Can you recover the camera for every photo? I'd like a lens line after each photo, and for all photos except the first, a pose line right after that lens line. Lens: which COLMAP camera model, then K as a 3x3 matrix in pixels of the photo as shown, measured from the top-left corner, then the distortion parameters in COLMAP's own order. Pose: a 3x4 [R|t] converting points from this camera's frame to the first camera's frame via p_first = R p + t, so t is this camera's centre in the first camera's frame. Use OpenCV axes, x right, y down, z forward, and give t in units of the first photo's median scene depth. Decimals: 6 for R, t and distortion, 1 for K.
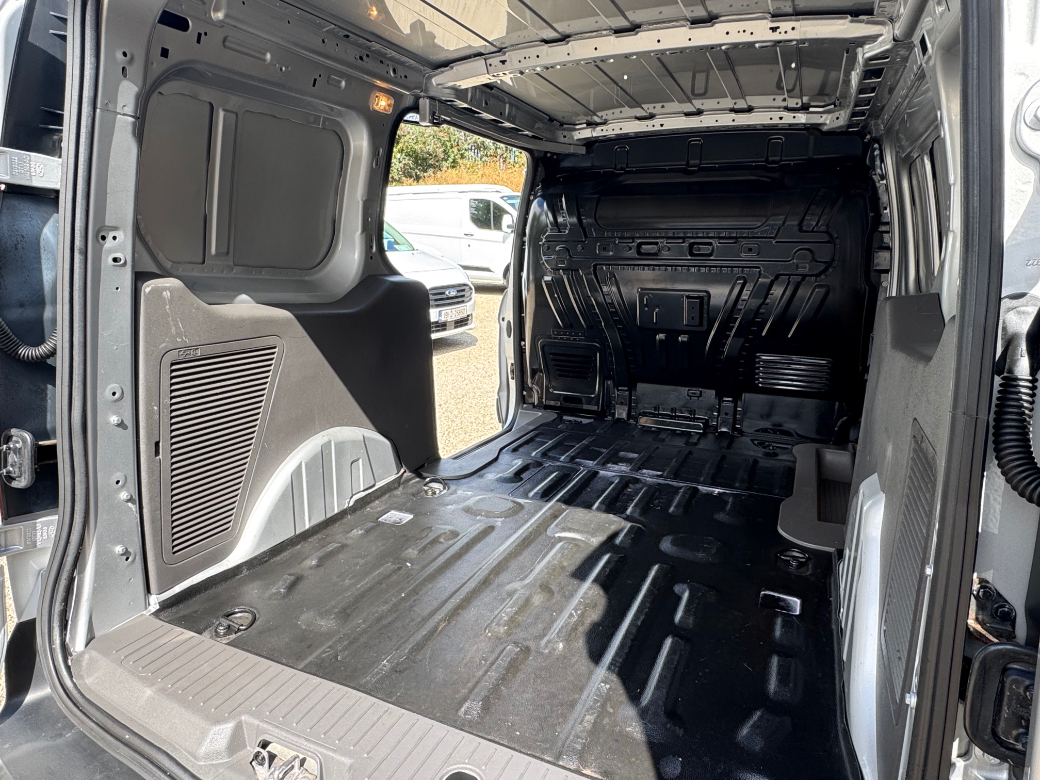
lens RADIAL K [[633.9, 0, 520.4], [0, 633.9, 387.4], [0, 0, 1]] dist [-0.006690, 0.007568]
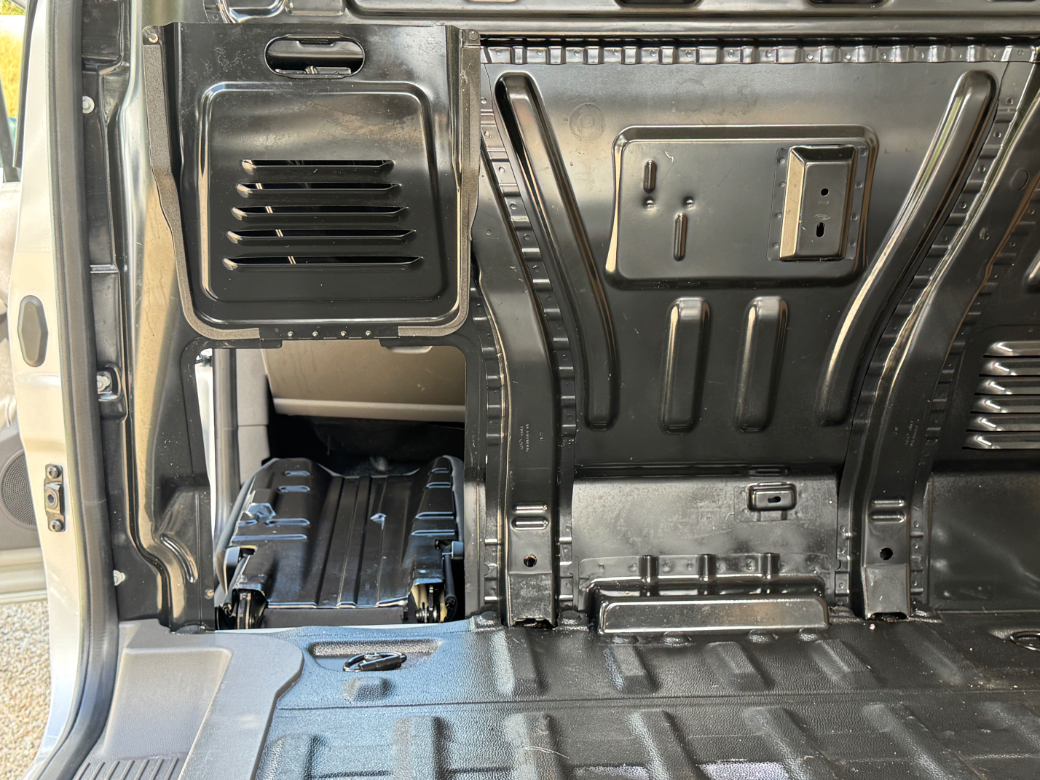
lens RADIAL K [[1393.7, 0, 516.1], [0, 1393.7, 389.6], [0, 0, 1]] dist [0.097786, 0.000000]
pose [[0.872558, -0.076868, 0.482424, -0.170674], [0.116354, 0.991824, -0.052415, -0.025380], [-0.474451, 0.101867, 0.874368, 0.601176]]
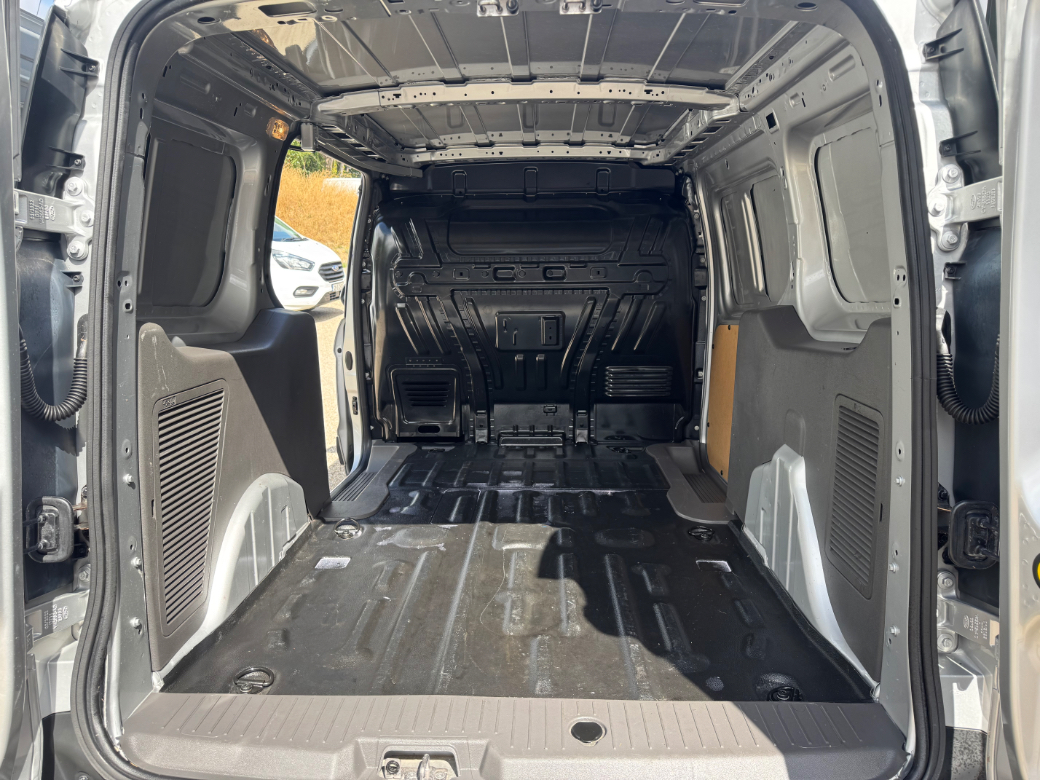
lens RADIAL K [[733.2, 0, 520.4], [0, 733.2, 391.1], [0, 0, 1]] dist [0.070742, -0.052180]
pose [[0.922785, -0.083499, 0.376159, -0.273793], [0.099829, 0.994713, -0.024093, 0.004185], [-0.372158, 0.059785, 0.926242, -0.120455]]
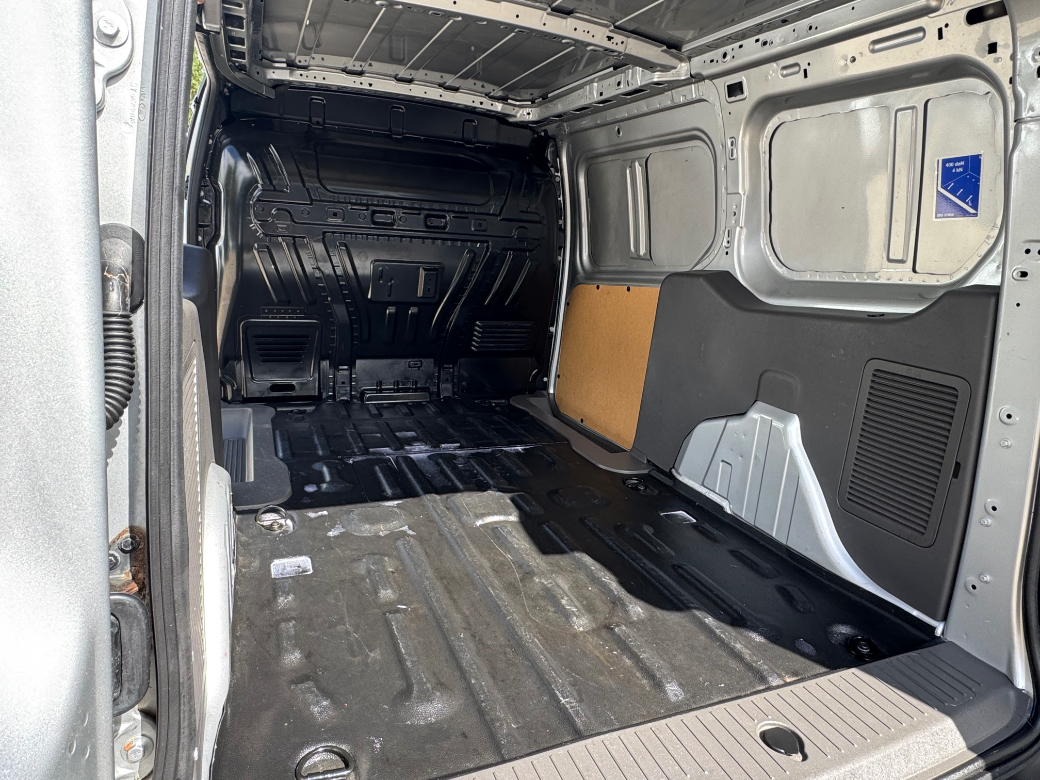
lens RADIAL K [[633.9, 0, 514.6], [0, 633.9, 388.2], [0, 0, 1]] dist [-0.006690, 0.007568]
pose [[0.679669, -0.136952, 0.720621, -0.438245], [0.096085, 0.990574, 0.097631, -0.045066], [-0.727199, 0.002884, 0.686421, 0.234042]]
